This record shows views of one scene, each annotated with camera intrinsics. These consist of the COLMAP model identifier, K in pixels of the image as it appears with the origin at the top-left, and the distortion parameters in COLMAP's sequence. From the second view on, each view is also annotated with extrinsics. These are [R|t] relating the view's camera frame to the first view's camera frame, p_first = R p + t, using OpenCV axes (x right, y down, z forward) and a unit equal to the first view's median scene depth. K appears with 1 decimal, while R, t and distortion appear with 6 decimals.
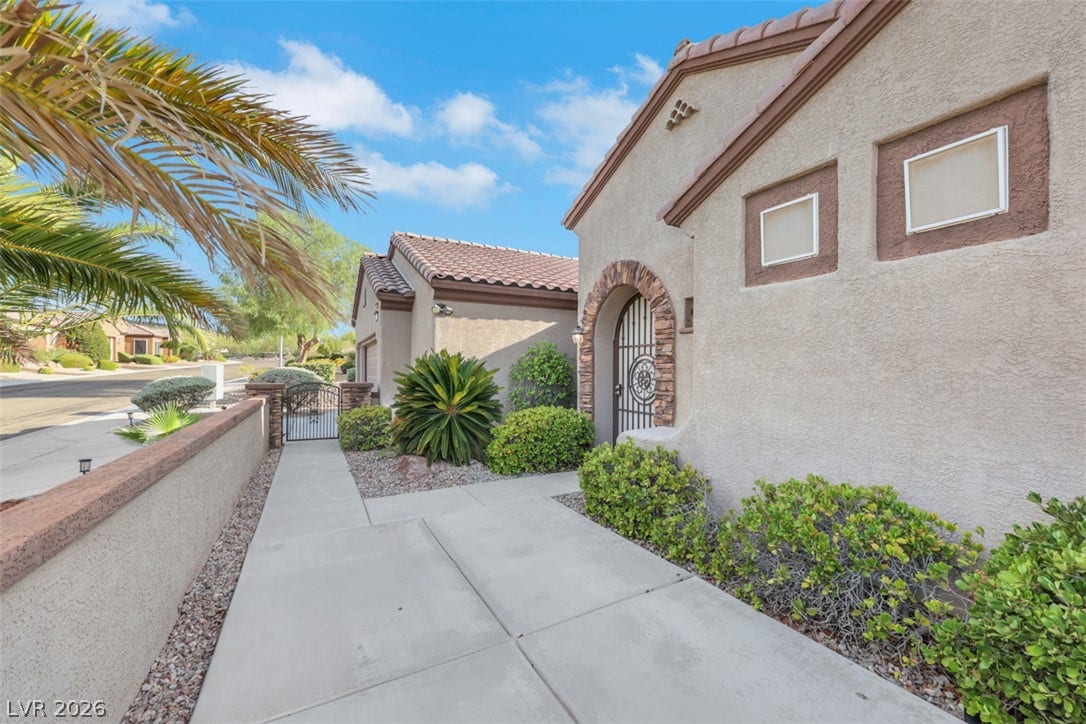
lens RADIAL K [[450.6, 0, 545.7], [0, 450.6, 361.5], [0, 0, 1]] dist [0.002054, 0.000218]
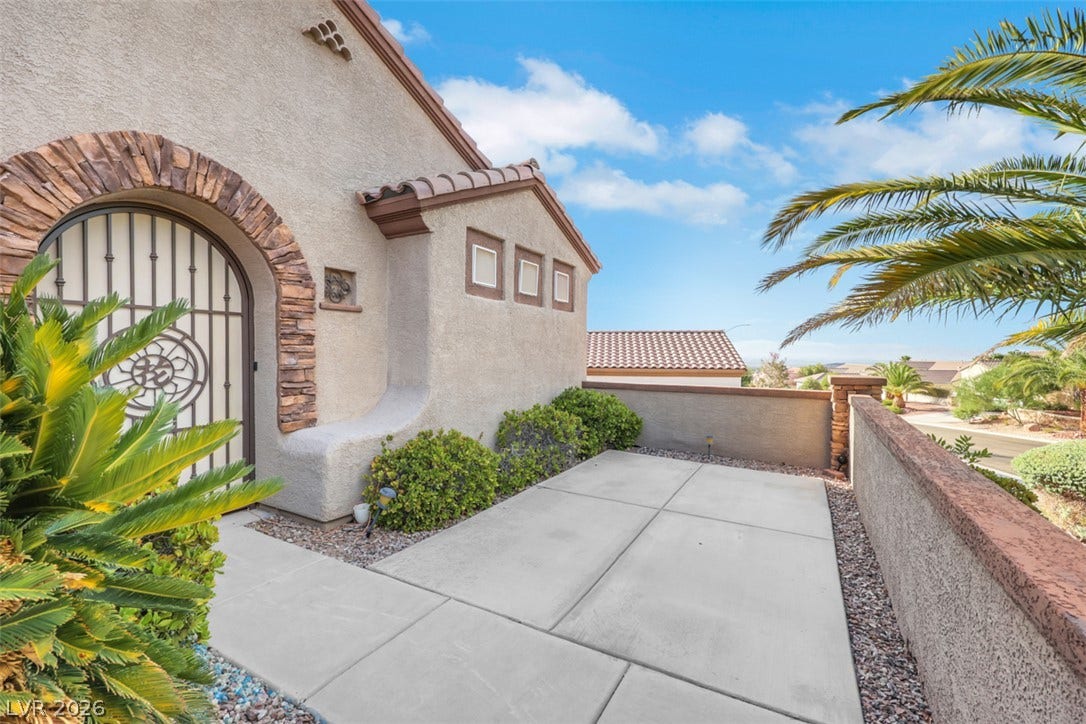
lens RADIAL K [[450.6, 0, 545.7], [0, 450.6, 361.5], [0, 0, 1]] dist [0.002054, 0.000218]
pose [[-0.538434, -0.022408, 0.842369, -0.787423], [-0.021103, 0.999691, 0.013104, 0.017424], [-0.842403, -0.010721, -0.538741, 1.428470]]
